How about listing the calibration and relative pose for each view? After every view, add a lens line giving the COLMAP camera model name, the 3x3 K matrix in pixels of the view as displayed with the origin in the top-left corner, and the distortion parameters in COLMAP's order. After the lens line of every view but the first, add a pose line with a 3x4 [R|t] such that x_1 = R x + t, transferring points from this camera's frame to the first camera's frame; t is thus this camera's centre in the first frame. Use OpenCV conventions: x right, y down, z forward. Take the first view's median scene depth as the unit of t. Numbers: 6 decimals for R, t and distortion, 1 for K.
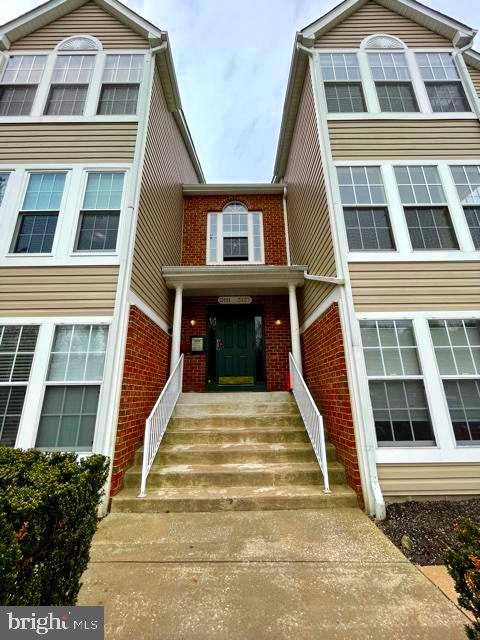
lens RADIAL K [[262.6, 0, 243.8], [0, 262.6, 319.2], [0, 0, 1]] dist [-0.004318, -0.000184]
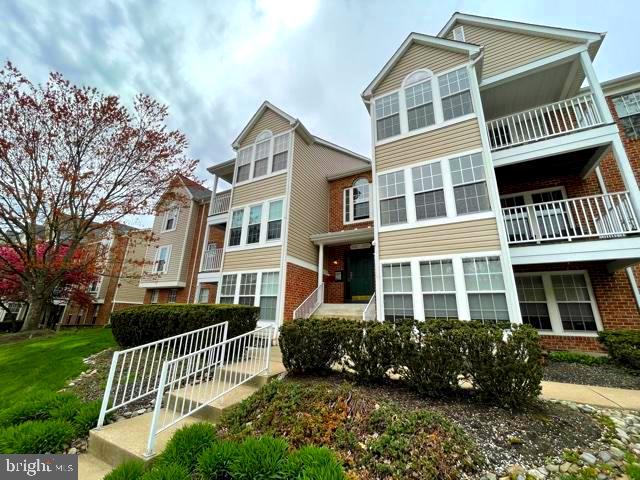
lens RADIAL K [[260.4, 0, 319.6], [0, 260.4, 241.8], [0, 0, 1]] dist [-0.003356, -0.000363]
pose [[0.873505, -0.097280, -0.476997, 0.821268], [0.091020, 0.995188, -0.036281, -0.109337], [0.478231, -0.011724, 0.878156, -0.771283]]
